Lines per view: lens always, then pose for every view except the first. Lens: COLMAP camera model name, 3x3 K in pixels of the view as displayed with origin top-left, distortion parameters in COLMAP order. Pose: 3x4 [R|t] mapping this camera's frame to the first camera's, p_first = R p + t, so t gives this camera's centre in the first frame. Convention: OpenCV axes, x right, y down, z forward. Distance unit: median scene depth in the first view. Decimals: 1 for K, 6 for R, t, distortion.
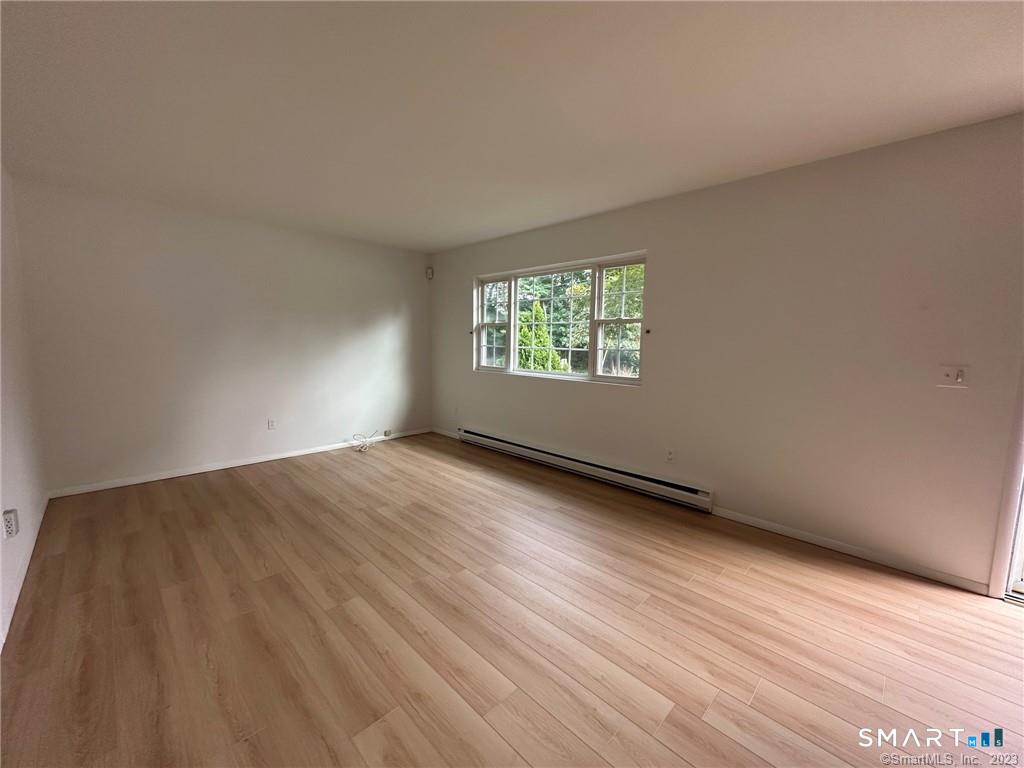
lens RADIAL K [[410.2, 0, 509.6], [0, 410.2, 383.8], [0, 0, 1]] dist [-0.001189, -0.000448]
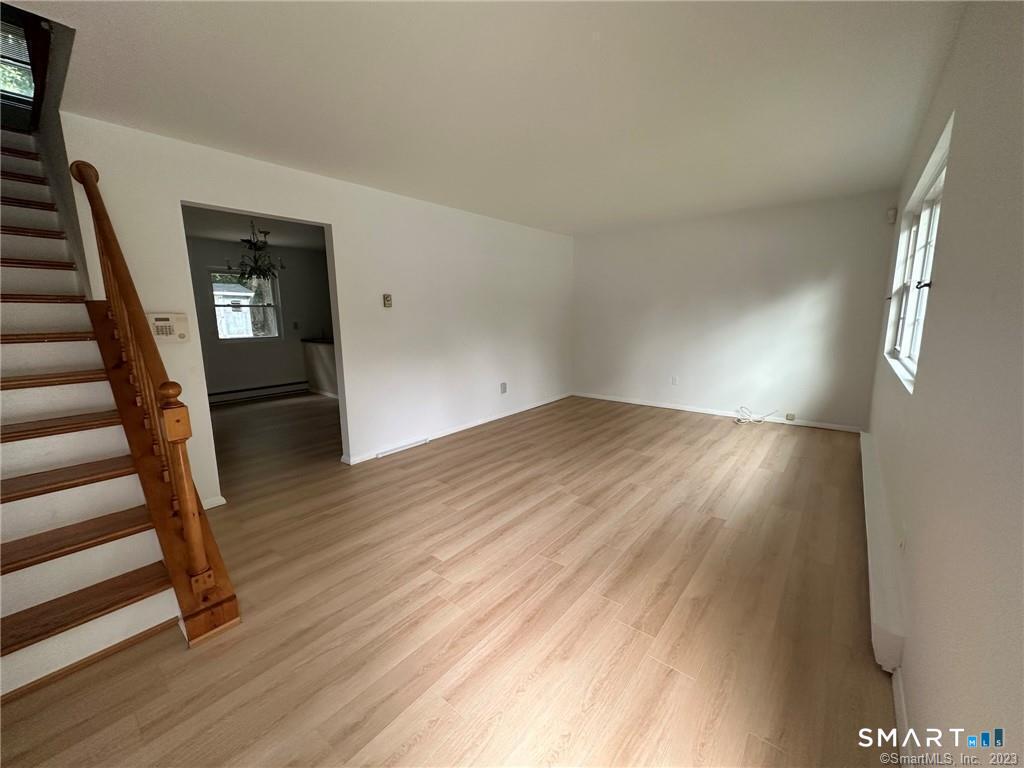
lens RADIAL K [[410.2, 0, 509.9], [0, 410.2, 384.6], [0, 0, 1]] dist [-0.001189, -0.000448]
pose [[0.095647, 0.156877, -0.982976, 0.864840], [-0.094581, 0.984468, 0.147912, -0.039148], [0.990912, 0.078824, 0.108999, 0.502463]]
